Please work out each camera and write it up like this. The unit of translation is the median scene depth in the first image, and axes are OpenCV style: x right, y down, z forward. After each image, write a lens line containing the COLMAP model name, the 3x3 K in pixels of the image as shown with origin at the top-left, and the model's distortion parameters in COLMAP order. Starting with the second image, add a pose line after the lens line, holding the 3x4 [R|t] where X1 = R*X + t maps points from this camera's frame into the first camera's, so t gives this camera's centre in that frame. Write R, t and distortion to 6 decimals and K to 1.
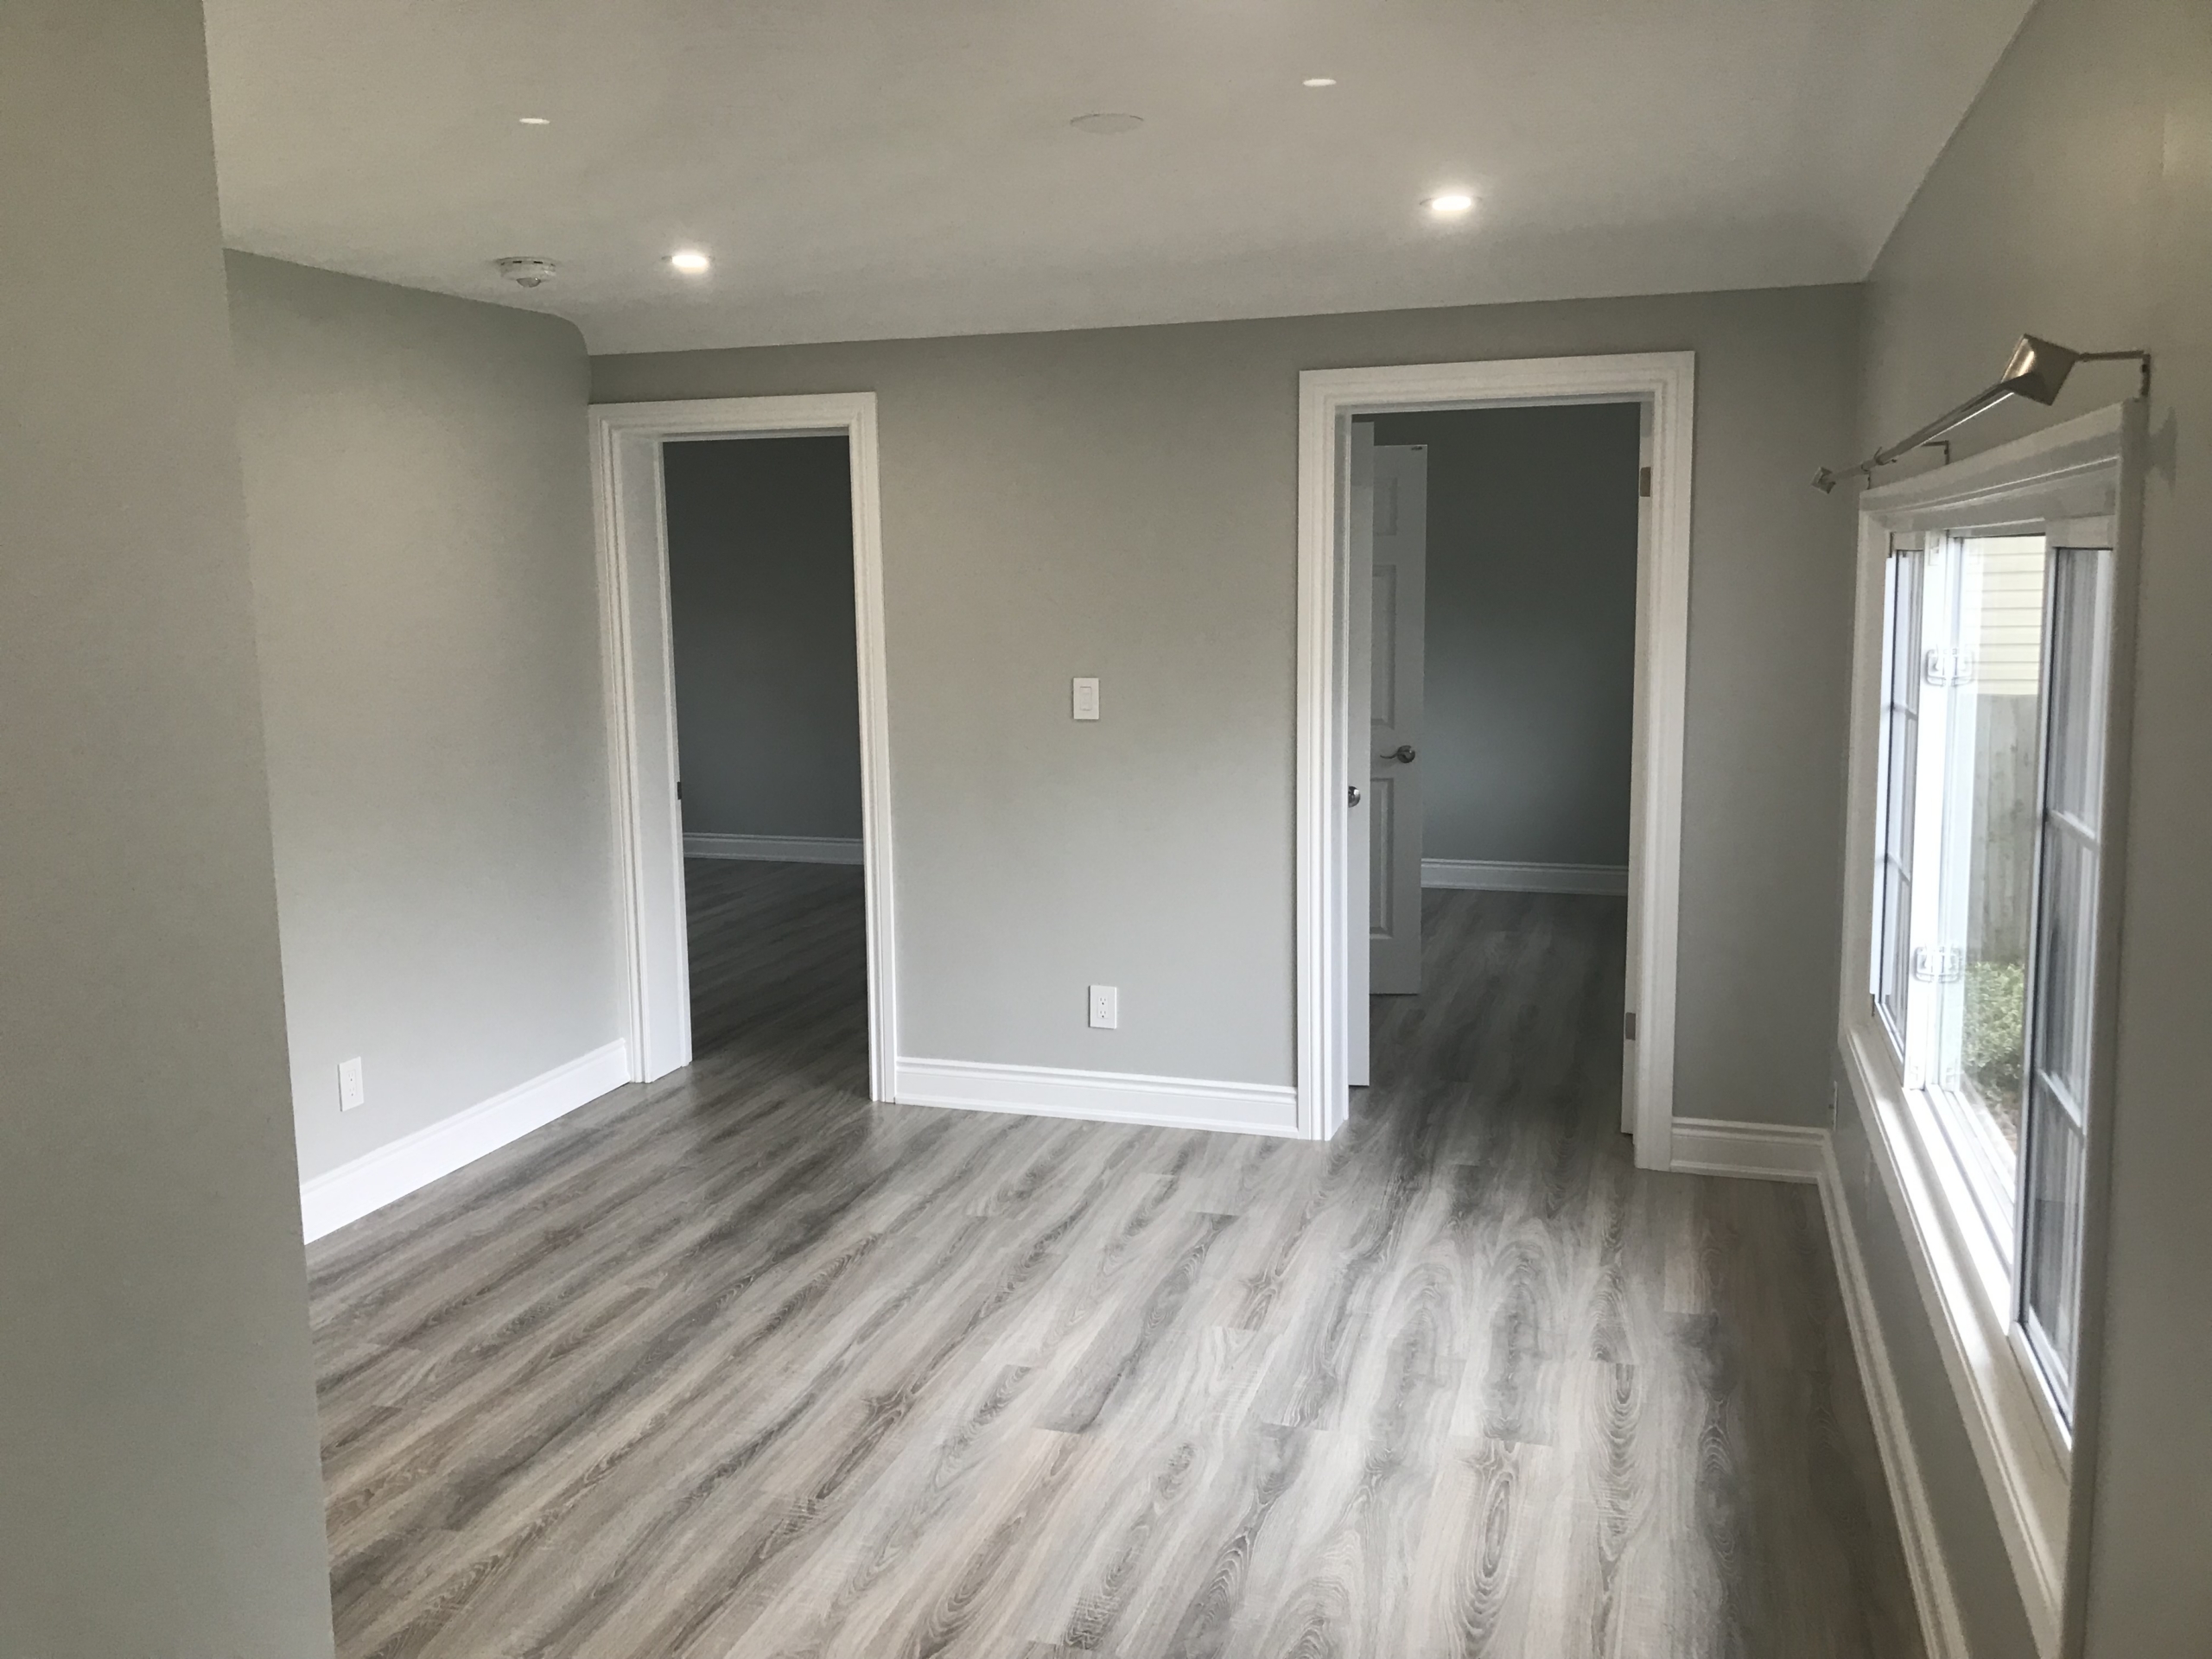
lens RADIAL K [[1850.9, 0, 1106.0], [0, 1850.9, 829.5], [0, 0, 1]] dist [-0.003444, -0.004663]
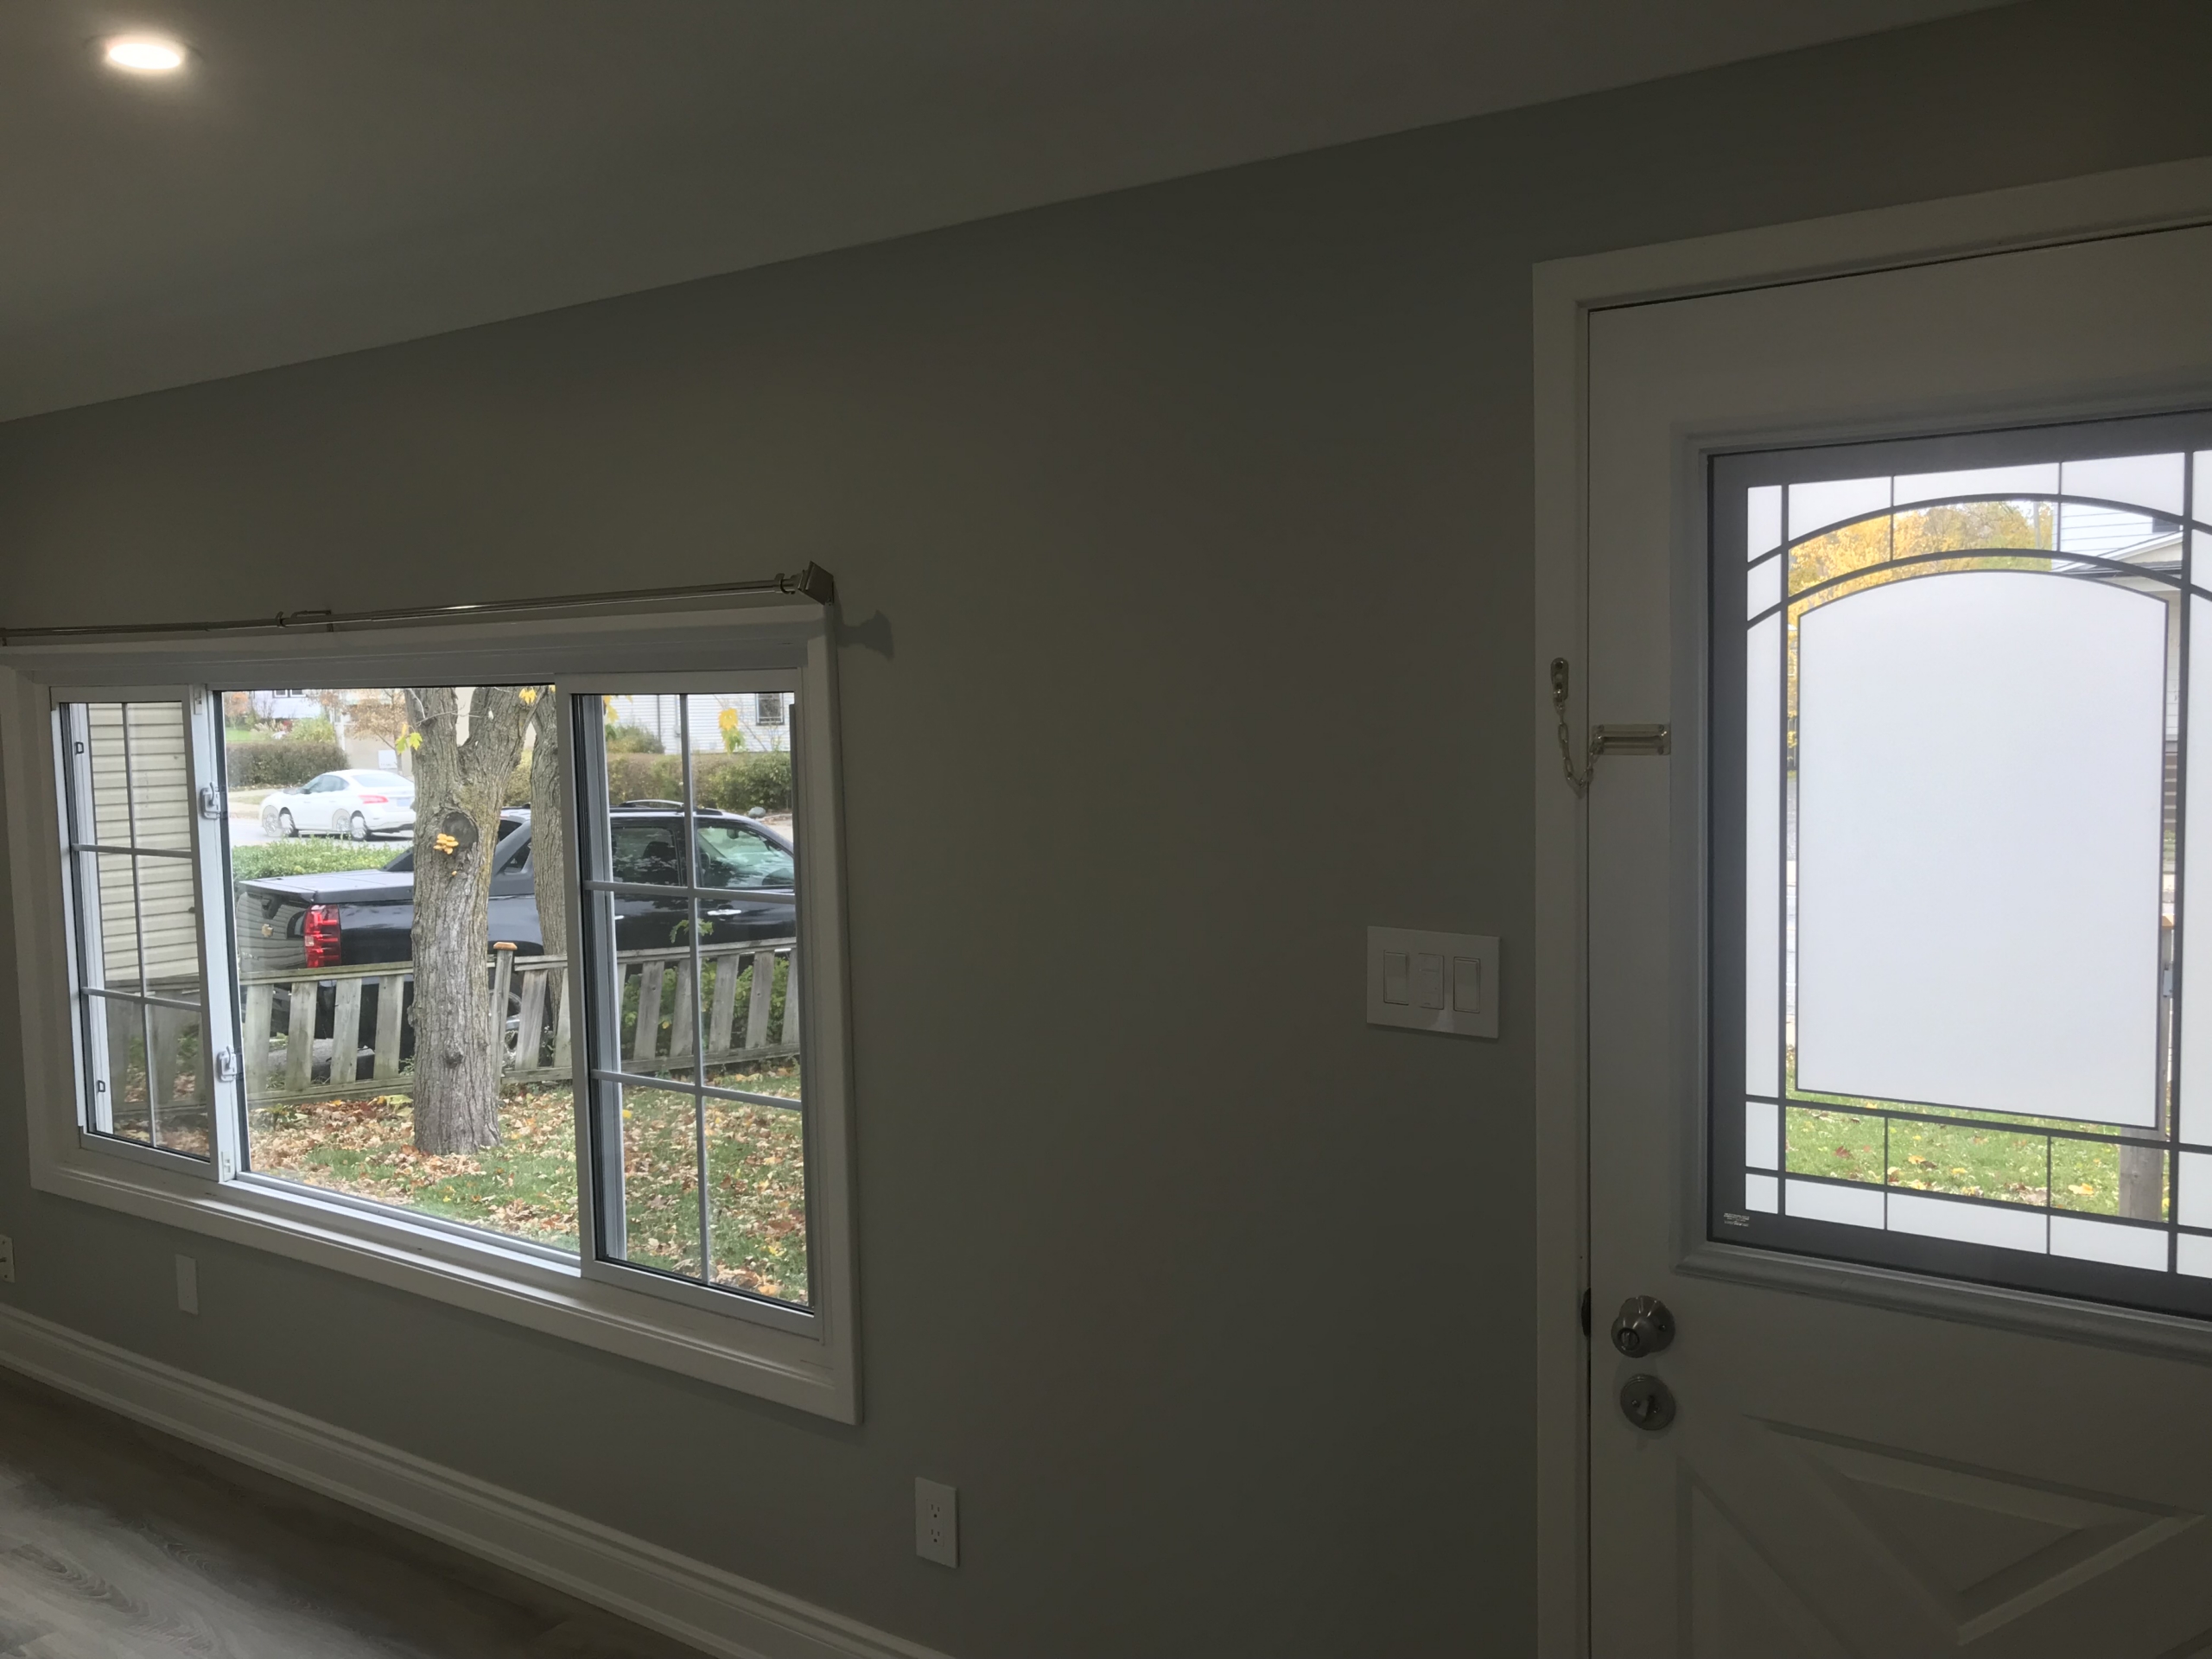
lens RADIAL K [[1850.9, 0, 1106.0], [0, 1850.9, 829.5], [0, 0, 1]] dist [-0.003444, -0.004663]
pose [[0.310682, -0.062061, 0.948486, -0.386158], [0.147335, 0.988950, 0.016448, -0.008808], [-0.939026, 0.134635, 0.316392, 0.111516]]
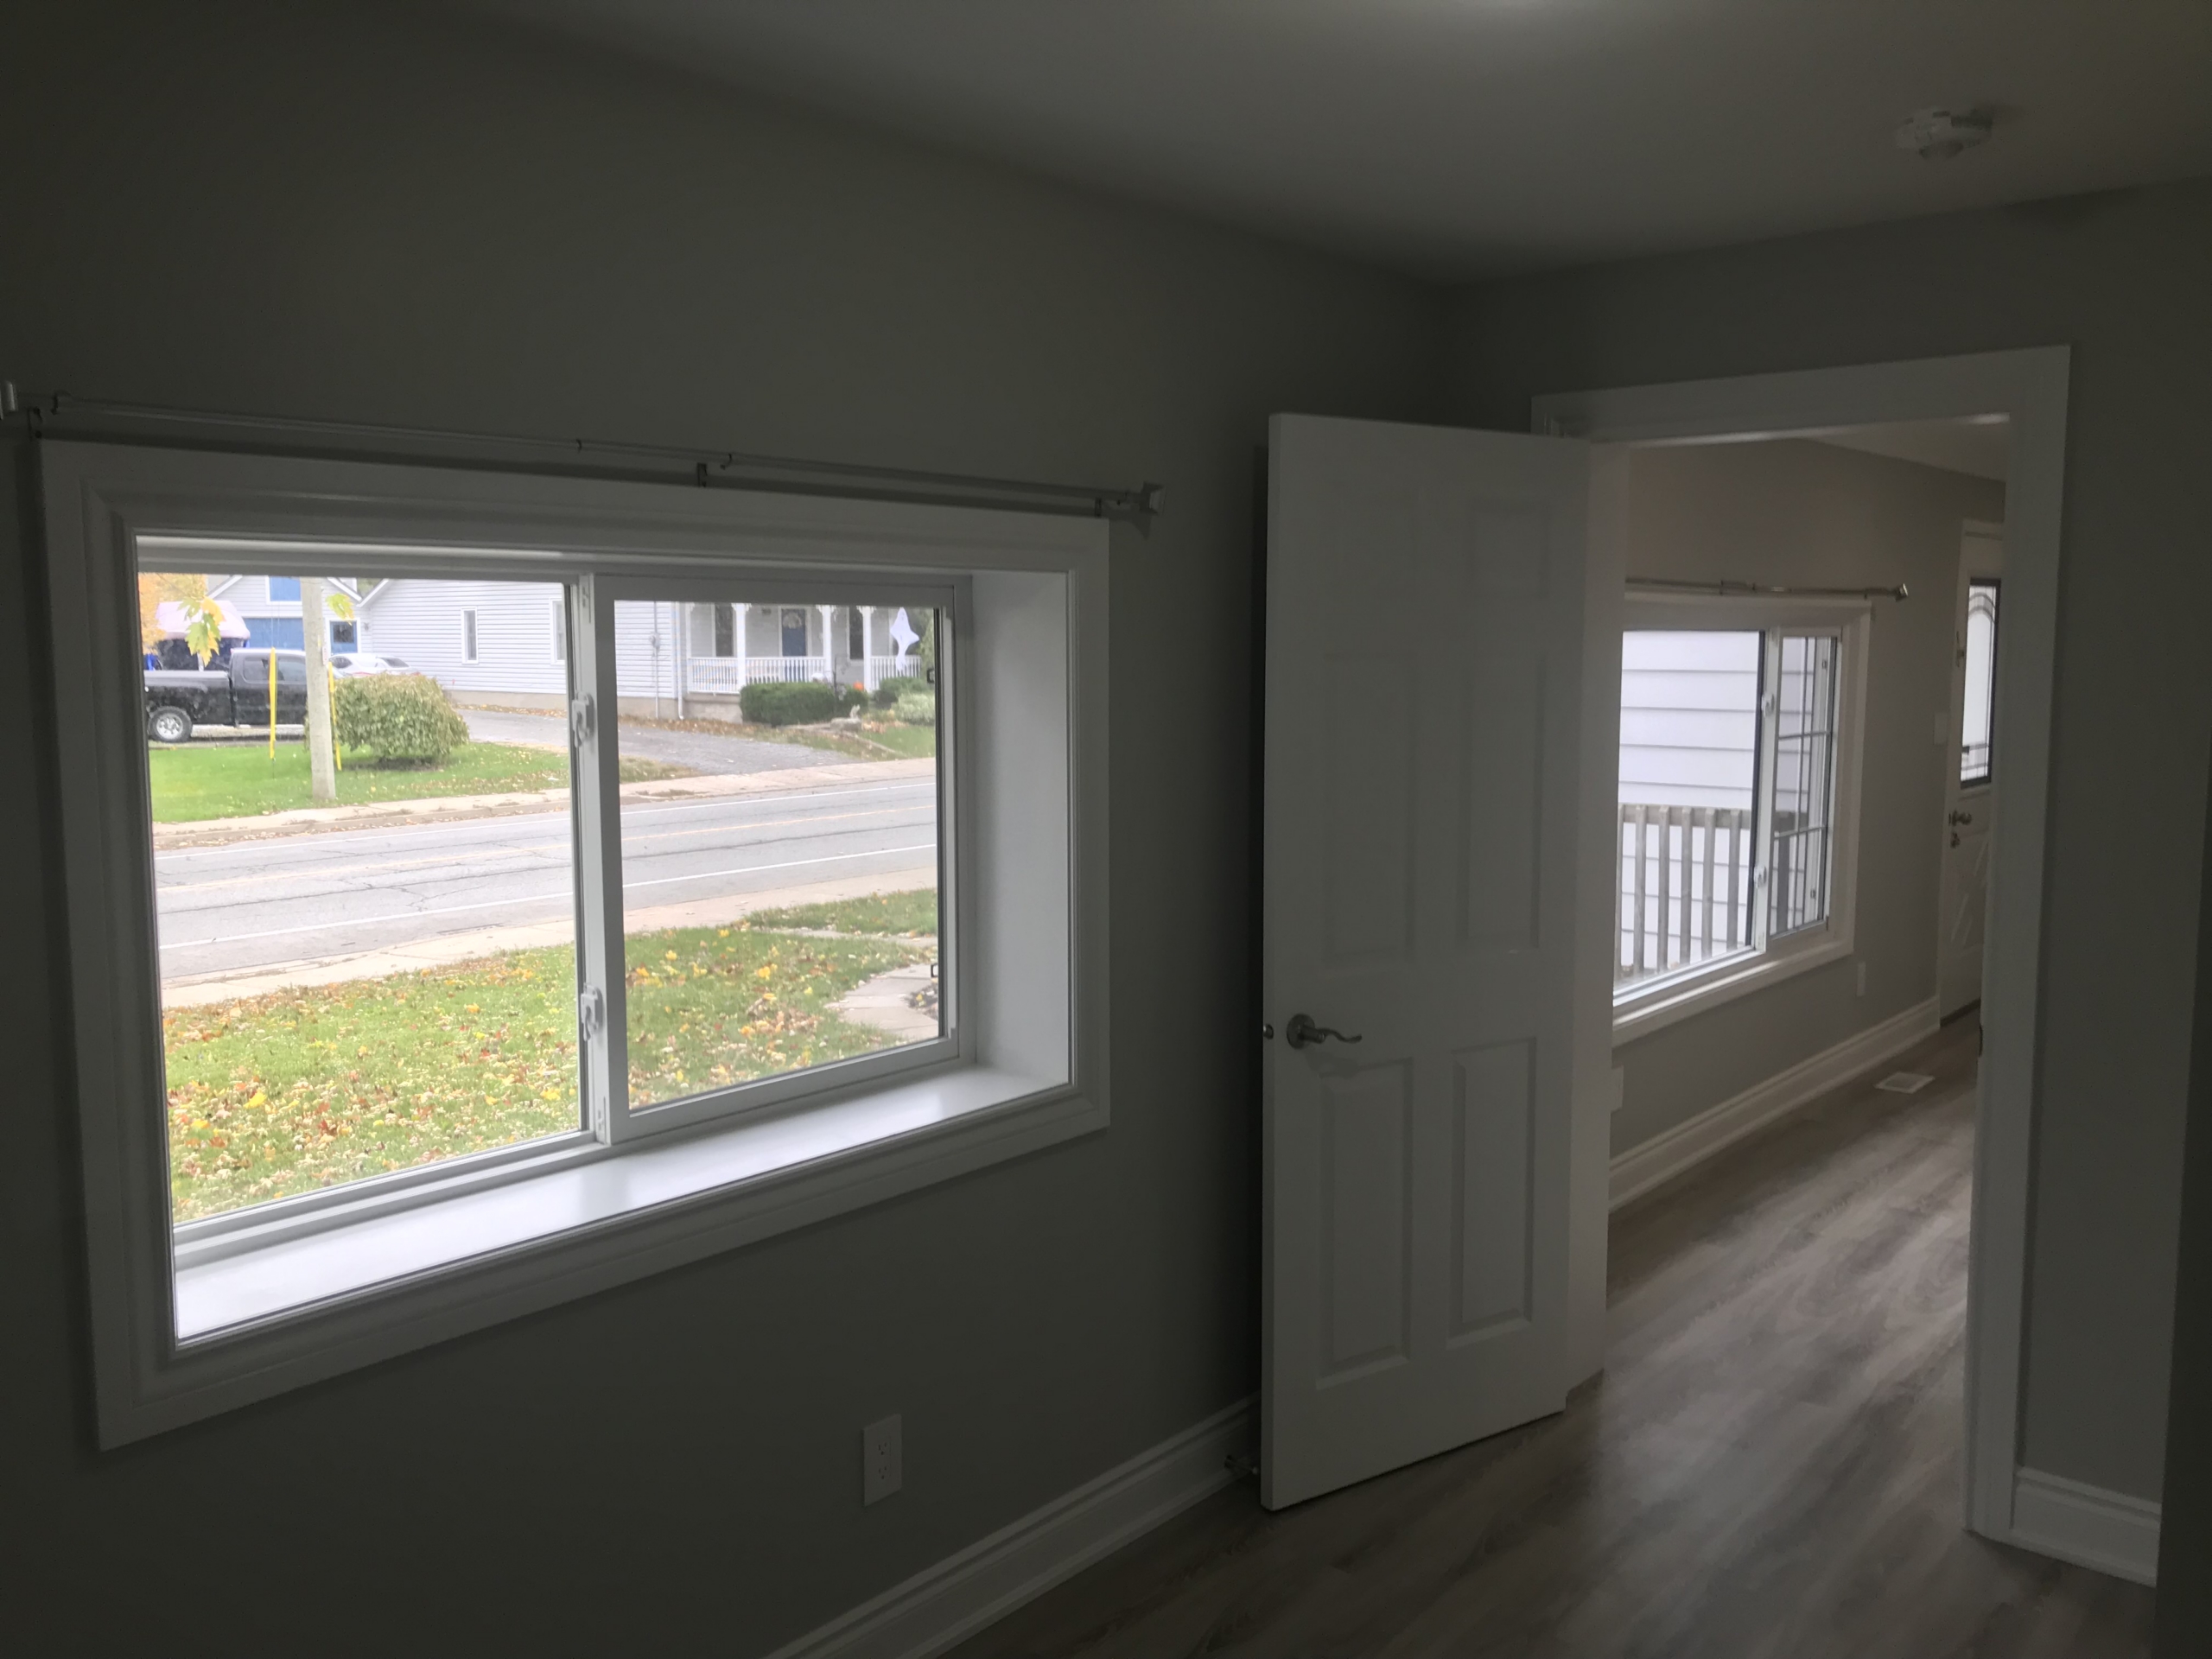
lens RADIAL K [[1850.9, 0, 1106.0], [0, 1850.9, 829.5], [0, 0, 1]] dist [-0.003444, -0.004663]
pose [[-0.923608, -0.034991, 0.381738, 0.221358], [0.054588, 0.973671, 0.221325, -0.291490], [-0.379432, 0.225256, -0.897380, 2.133675]]
